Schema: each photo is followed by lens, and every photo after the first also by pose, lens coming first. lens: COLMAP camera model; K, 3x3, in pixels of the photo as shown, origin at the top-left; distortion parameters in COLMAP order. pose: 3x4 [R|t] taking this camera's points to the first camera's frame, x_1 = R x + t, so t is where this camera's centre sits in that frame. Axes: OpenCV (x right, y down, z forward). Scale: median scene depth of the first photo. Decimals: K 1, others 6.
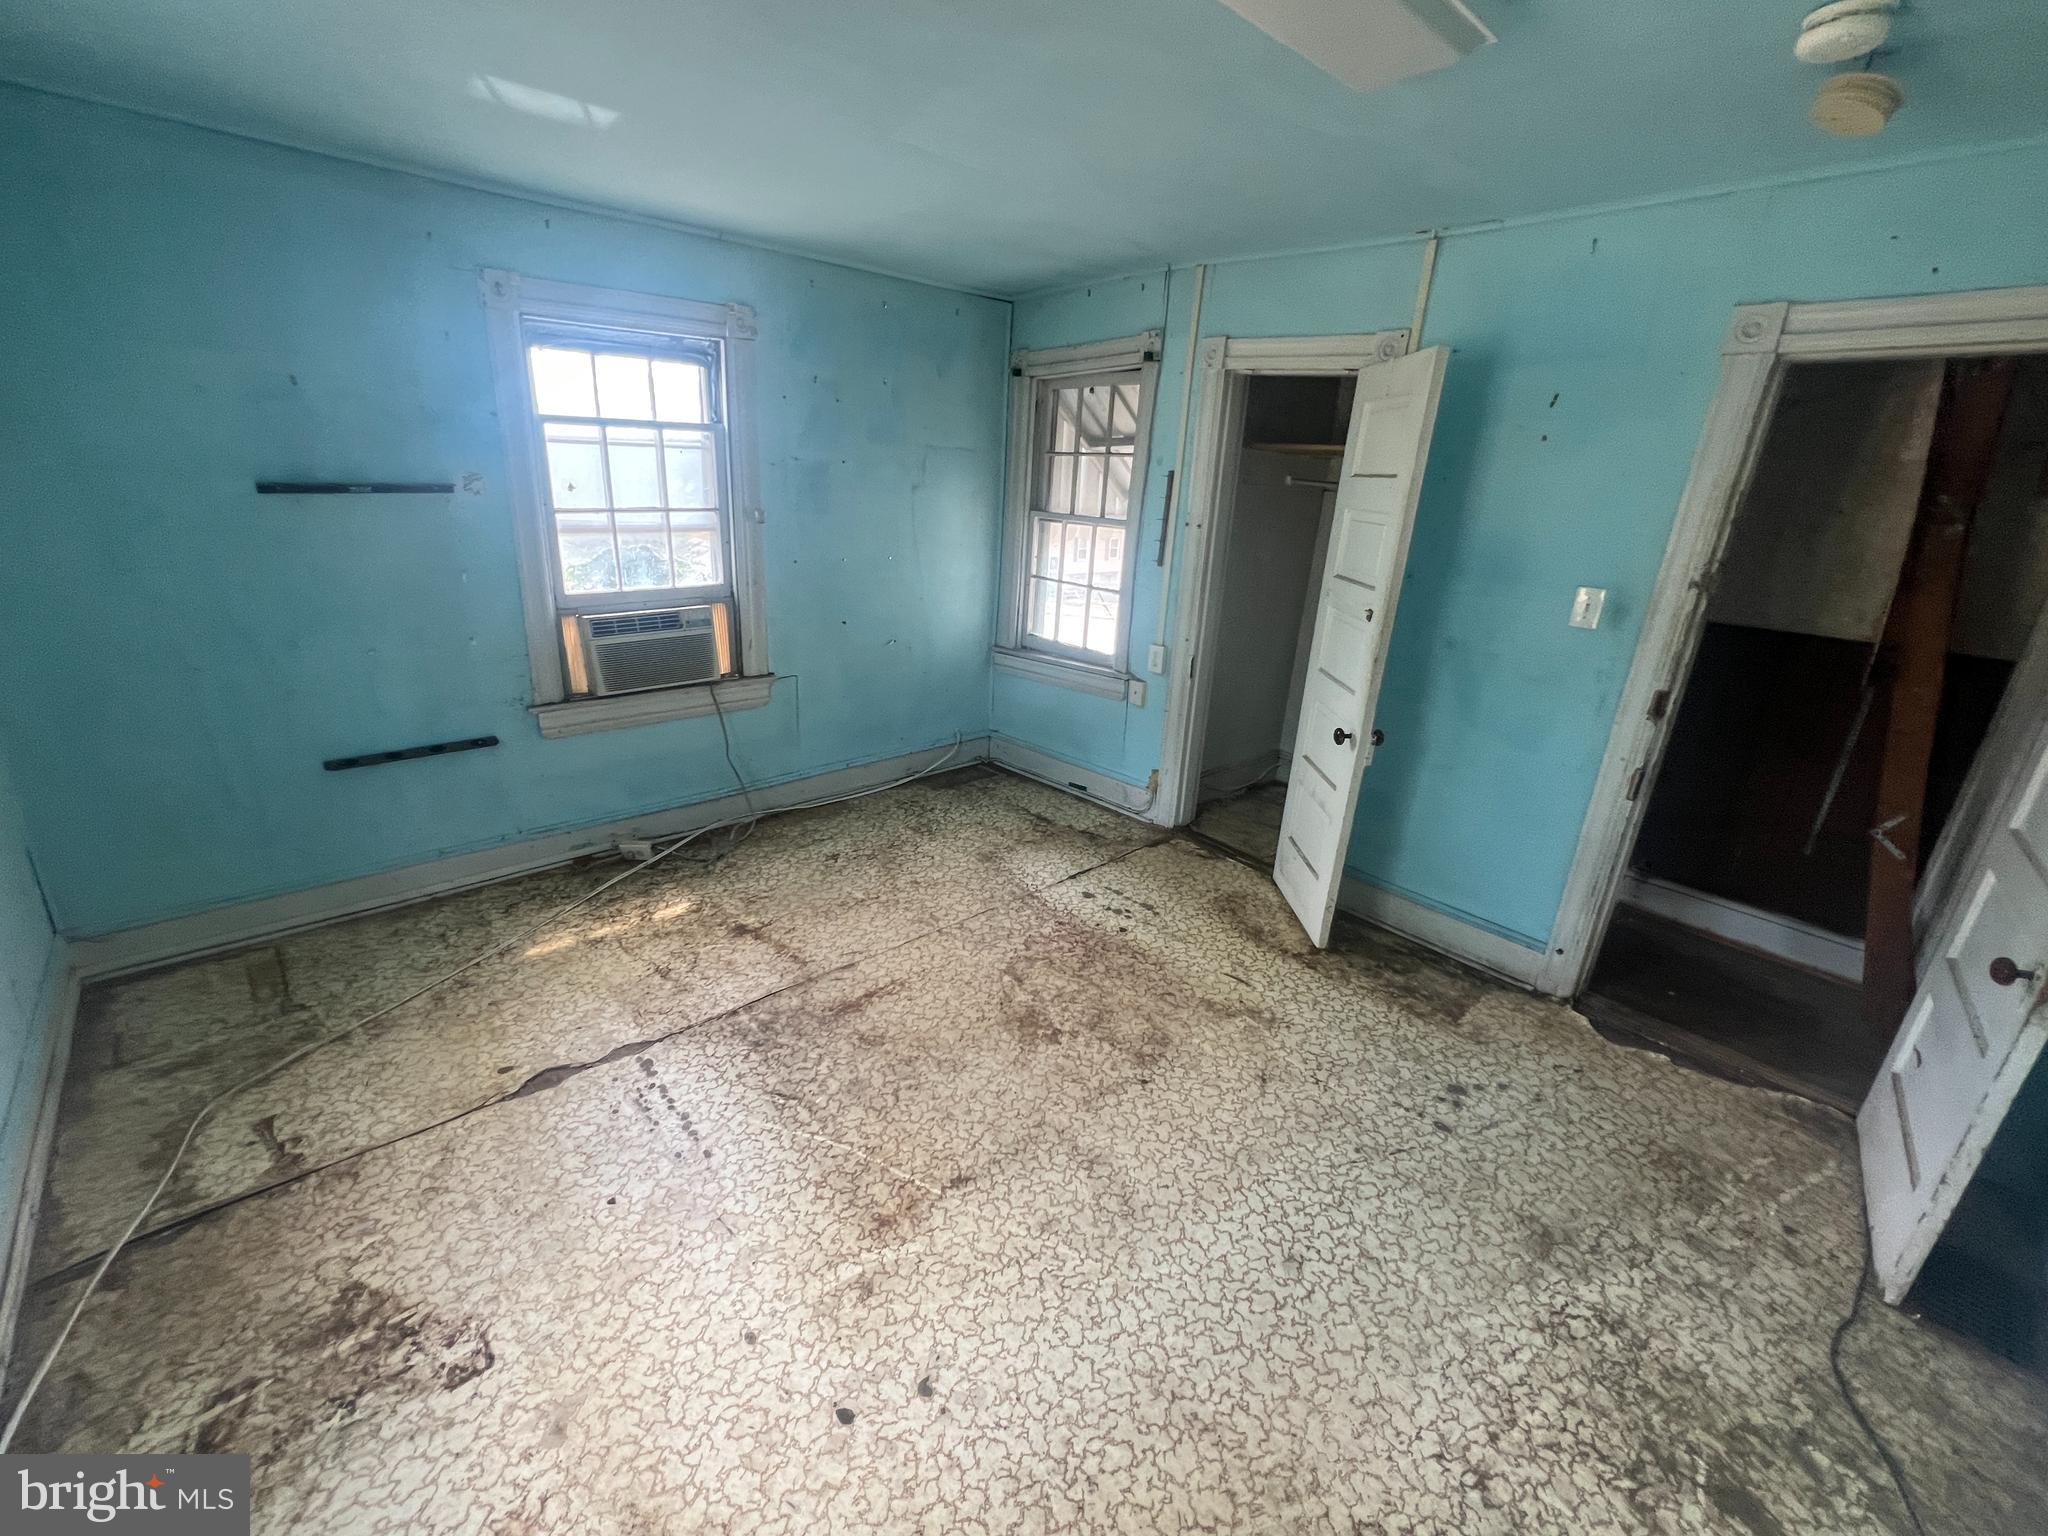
lens RADIAL K [[818.4, 0, 1031.0], [0, 818.4, 766.5], [0, 0, 1]] dist [-0.007228, 0.003020]
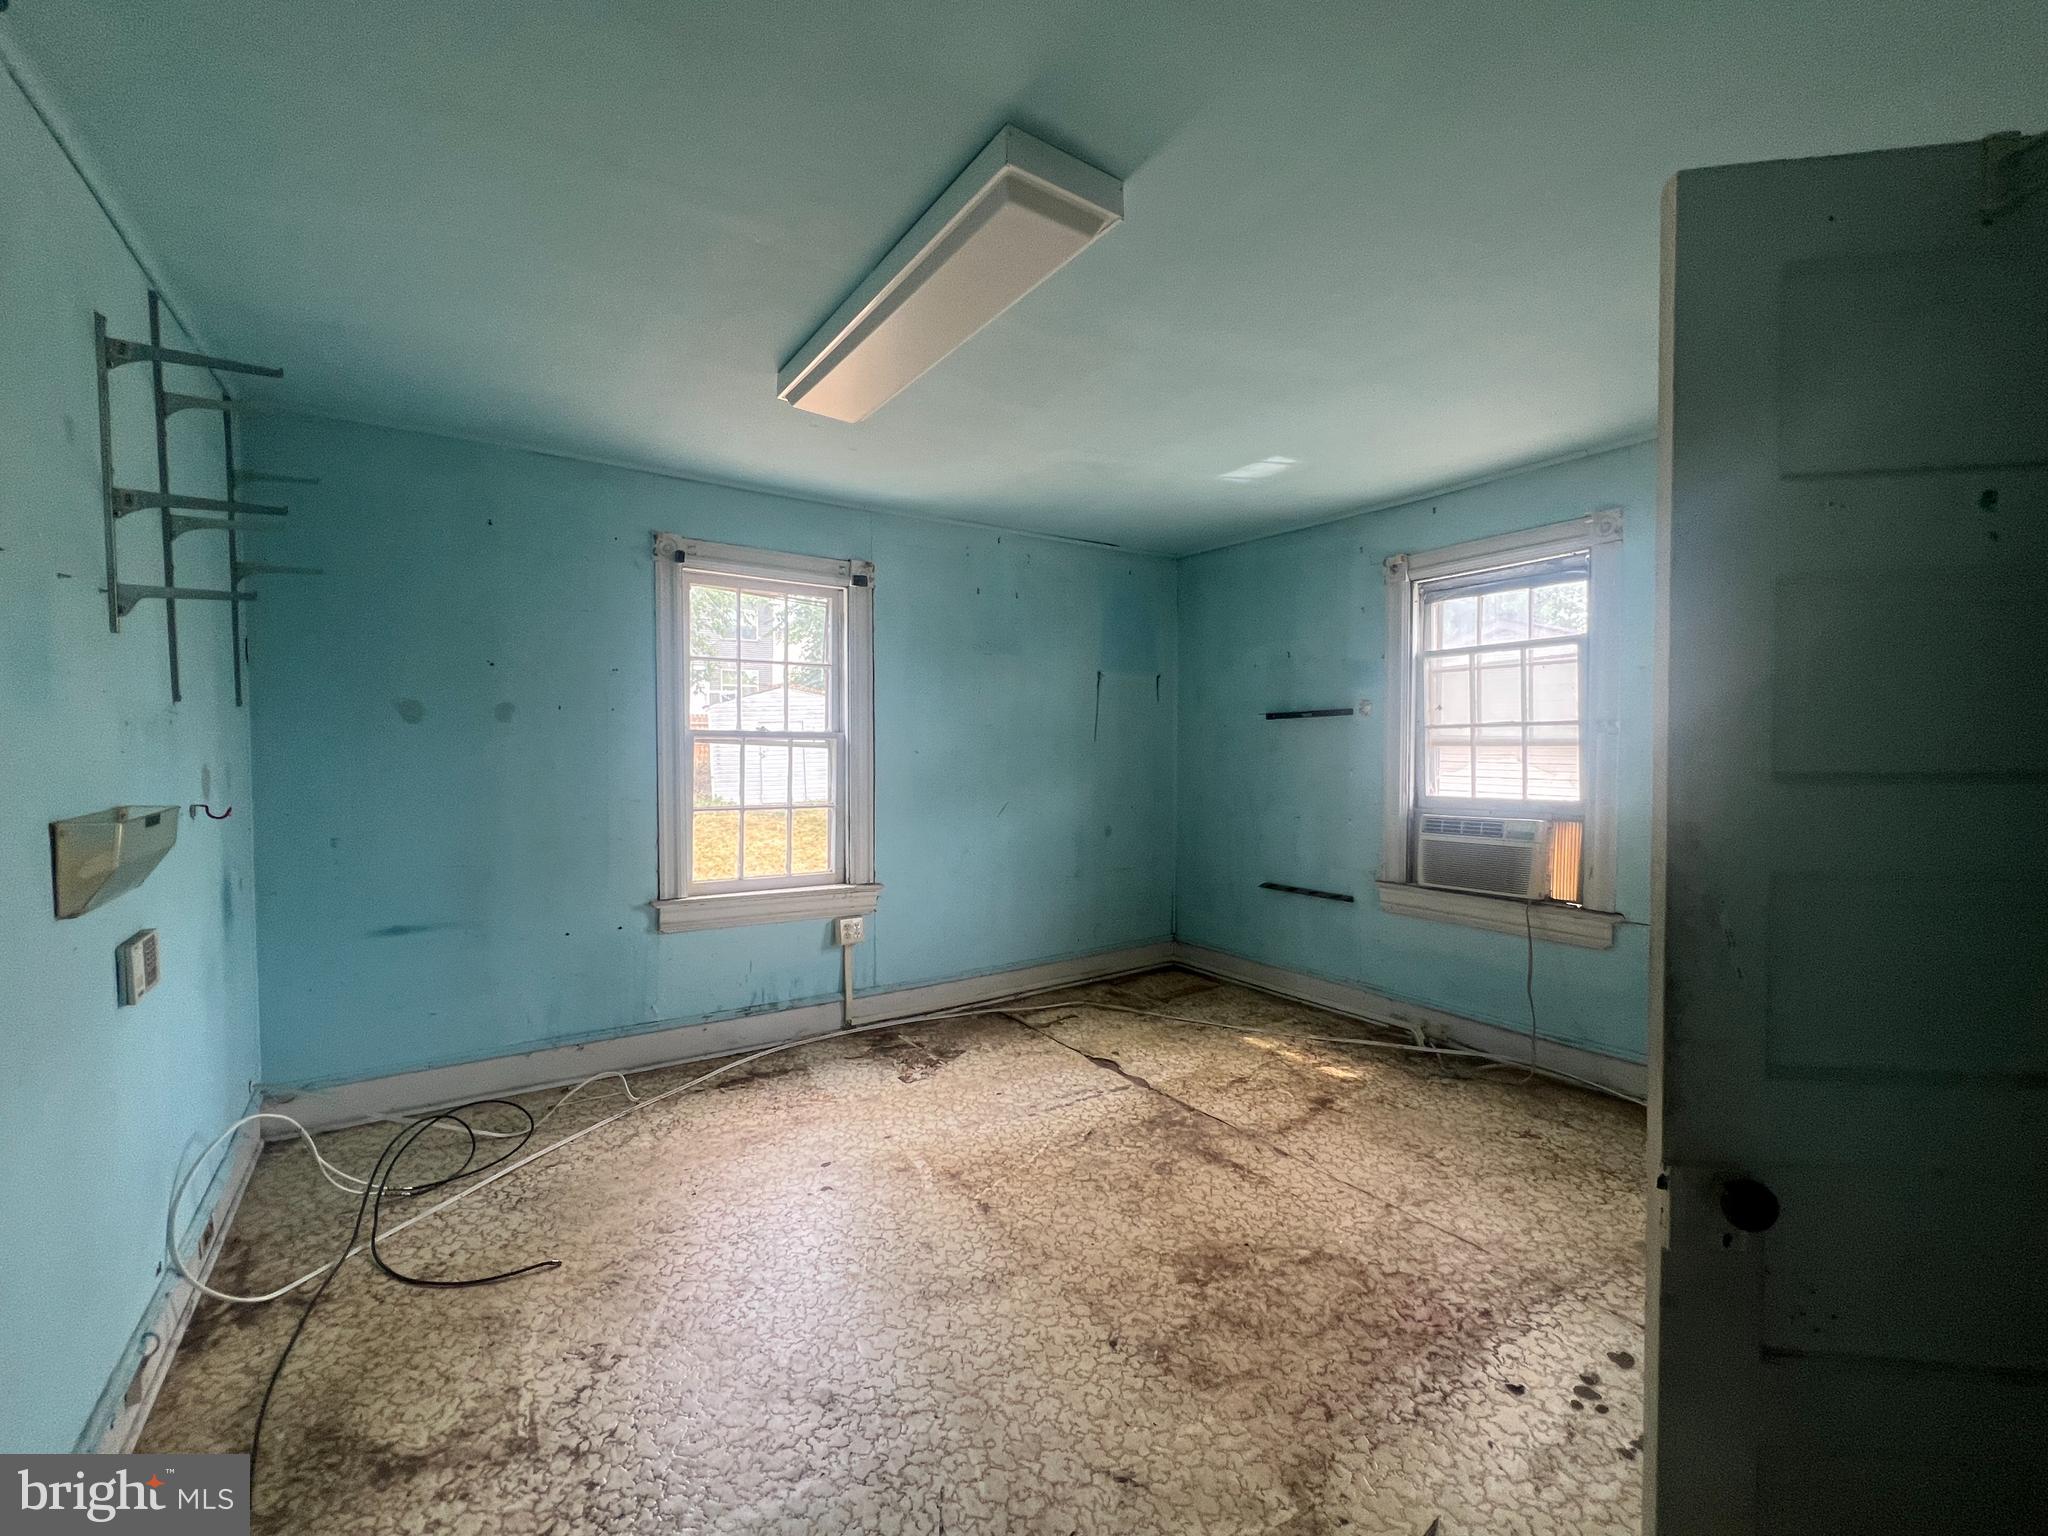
lens RADIAL K [[818.4, 0, 1023.0], [0, 818.4, 780.0], [0, 0, 1]] dist [-0.007228, 0.003020]
pose [[-0.113526, 0.011272, -0.993471, 0.900994], [-0.327369, 0.943671, 0.048116, -0.137387], [0.938052, 0.330694, -0.103441, 0.790157]]
